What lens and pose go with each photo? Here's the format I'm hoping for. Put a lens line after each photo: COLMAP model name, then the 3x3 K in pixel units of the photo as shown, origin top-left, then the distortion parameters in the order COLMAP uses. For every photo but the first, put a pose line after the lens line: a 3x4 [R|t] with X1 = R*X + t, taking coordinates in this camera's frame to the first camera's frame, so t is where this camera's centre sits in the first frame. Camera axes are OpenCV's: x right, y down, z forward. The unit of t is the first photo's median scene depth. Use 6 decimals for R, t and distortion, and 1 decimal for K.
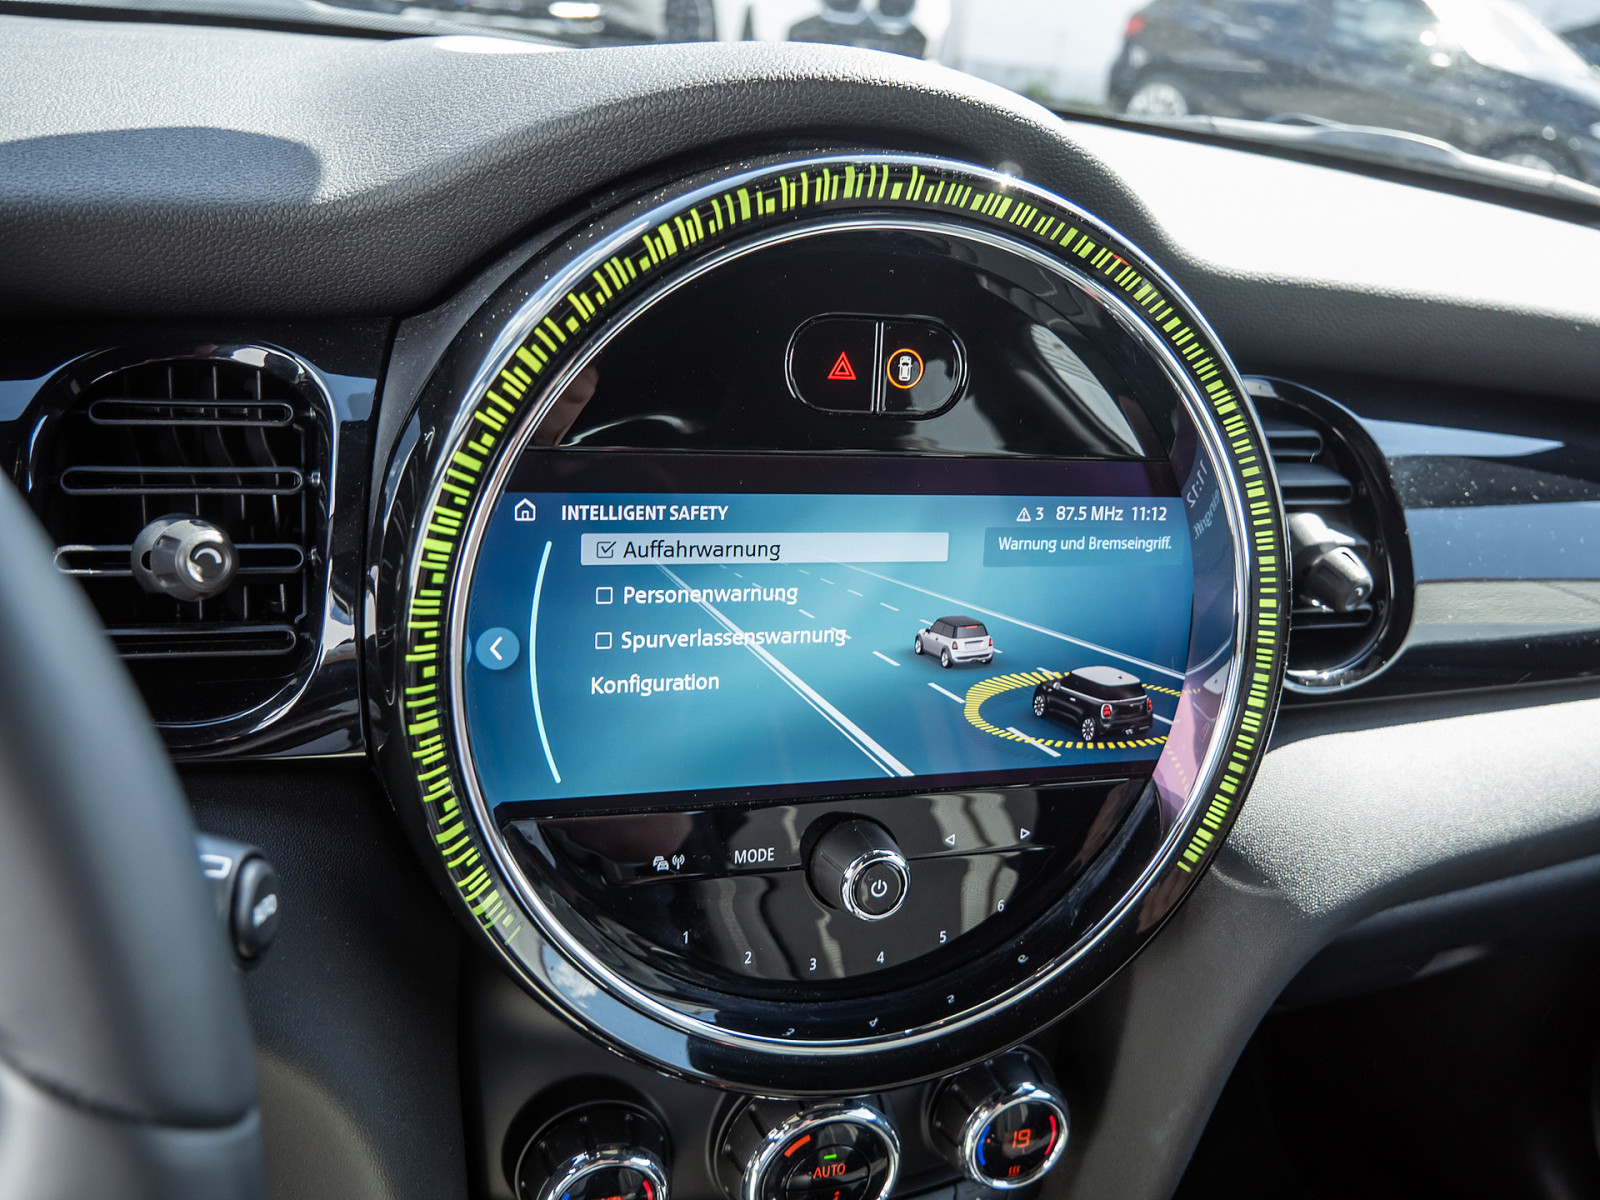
lens RADIAL K [[1429.8, 0, 800.0], [0, 1429.8, 600.0], [0, 0, 1]] dist [-0.051821, 0.002929]
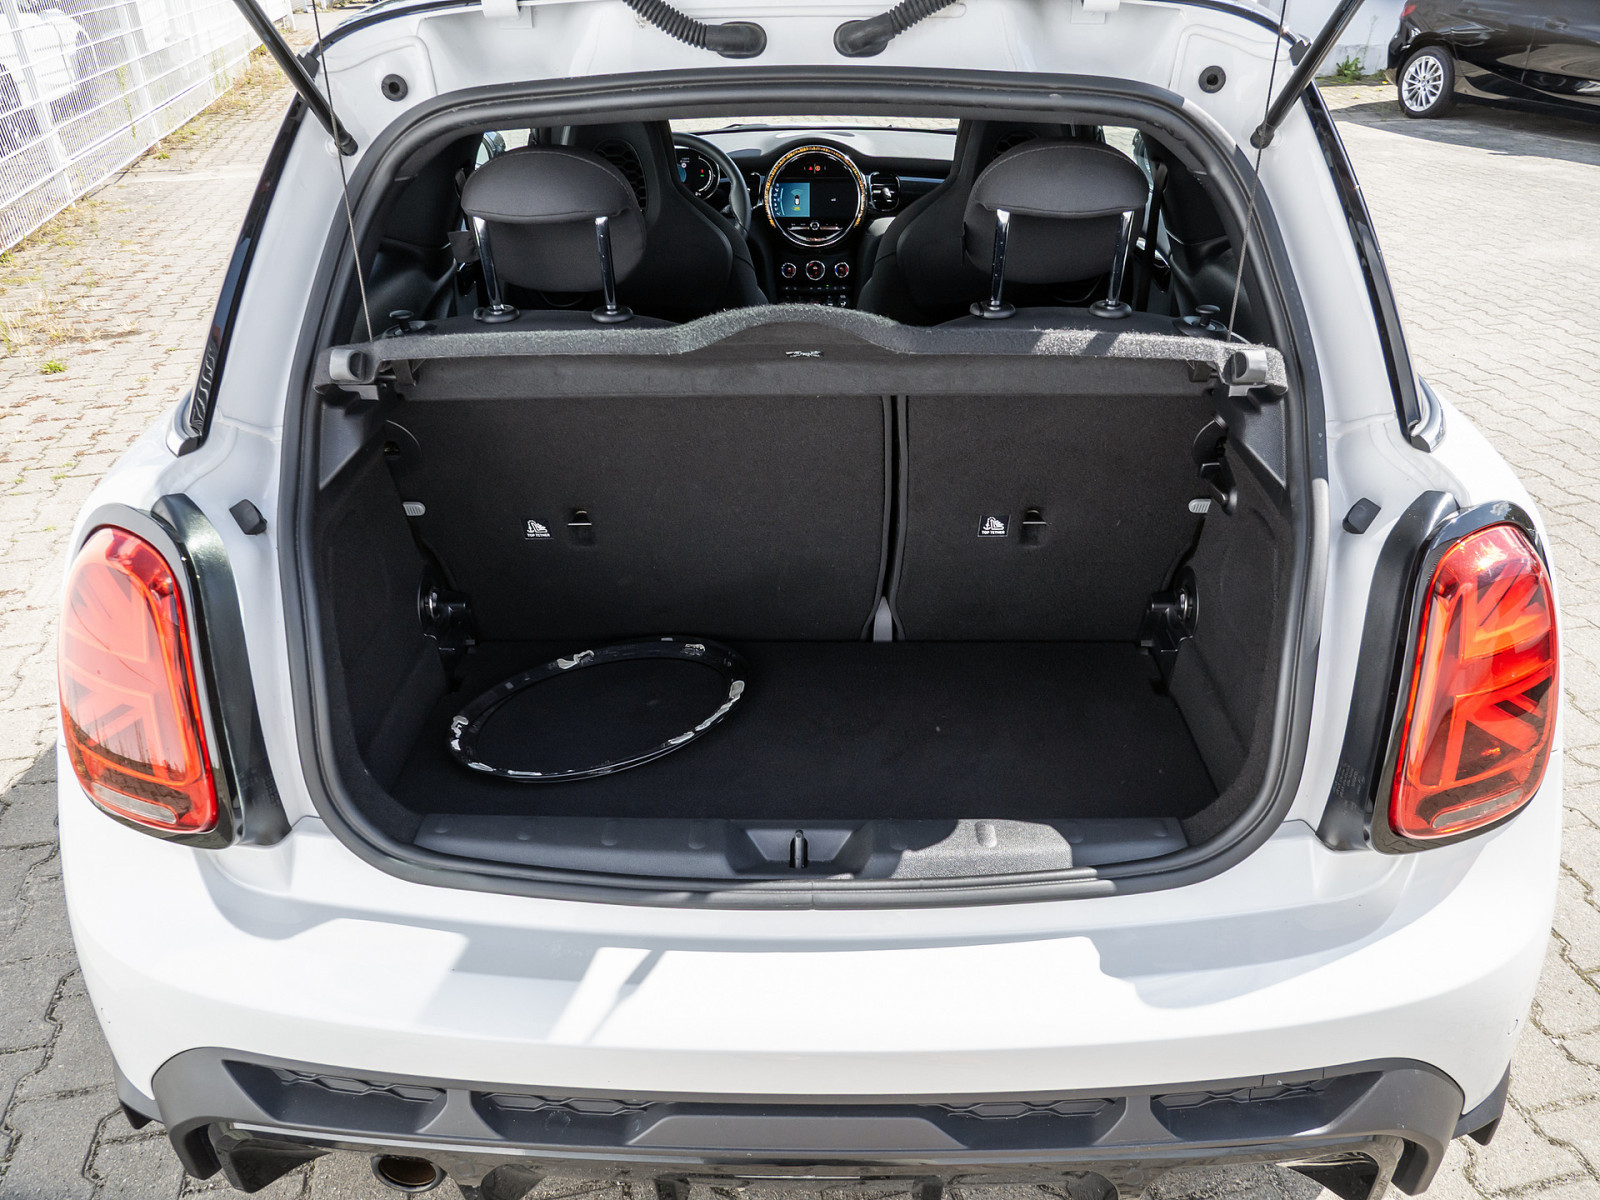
lens RADIAL K [[1184.2, 0, 800.0], [0, 1184.2, 600.0], [0, 0, 1]] dist [-0.035319, 0.002335]
pose [[0.940379, 0.044574, -0.337196, 2.494314], [-0.022491, 0.997355, 0.069116, 1.966600], [0.339385, -0.057411, 0.938894, -5.964590]]
